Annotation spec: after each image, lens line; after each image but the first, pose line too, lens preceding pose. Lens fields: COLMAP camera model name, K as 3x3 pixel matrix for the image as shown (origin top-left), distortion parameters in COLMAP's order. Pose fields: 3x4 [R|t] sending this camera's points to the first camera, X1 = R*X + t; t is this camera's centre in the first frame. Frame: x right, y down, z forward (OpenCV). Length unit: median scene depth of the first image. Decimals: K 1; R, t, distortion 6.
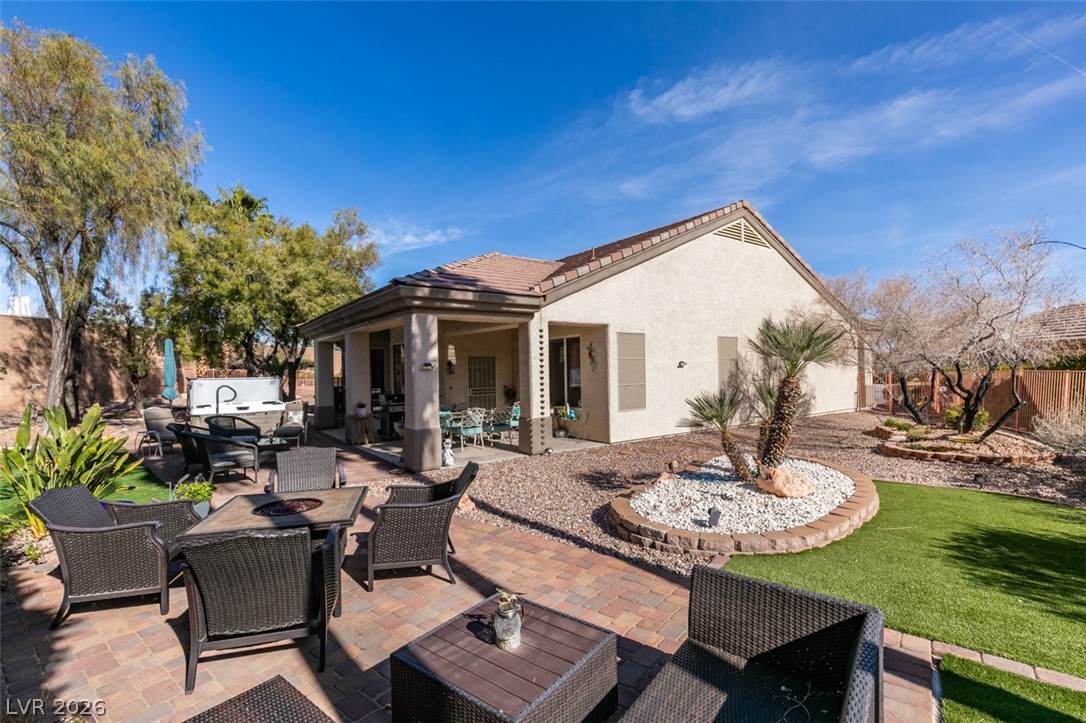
lens RADIAL K [[493.1, 0, 541.4], [0, 493.1, 359.8], [0, 0, 1]] dist [0.001664, -0.000319]
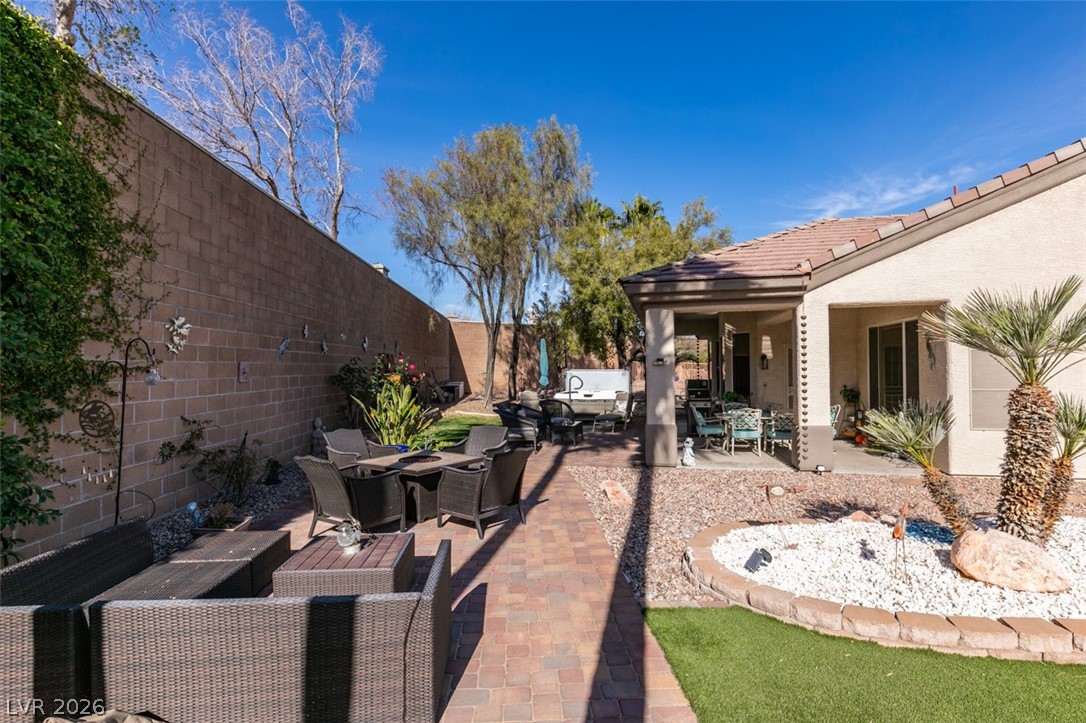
lens RADIAL K [[543.6, 0, 541.2], [0, 543.6, 357.9], [0, 0, 1]] dist [-0.002728, -0.000059]
pose [[0.648834, -0.000821, -0.760929, 0.149023], [0.011671, 0.999893, 0.008872, -0.002136], [0.760840, -0.014637, 0.648774, 0.035783]]
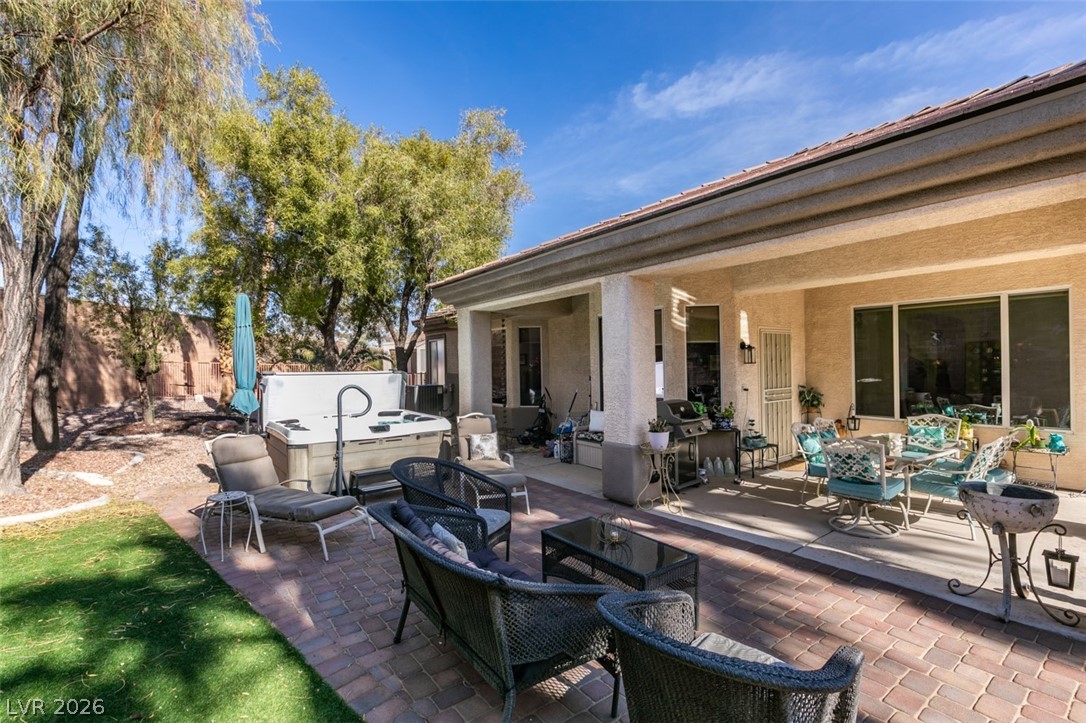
lens RADIAL K [[493.1, 0, 554.2], [0, 493.1, 356.2], [0, 0, 1]] dist [0.001664, -0.000319]
pose [[0.999331, -0.001985, 0.036508, -0.210391], [0.002035, 0.999997, -0.001314, 0.010848], [-0.036505, 0.001387, 0.999333, 0.224915]]
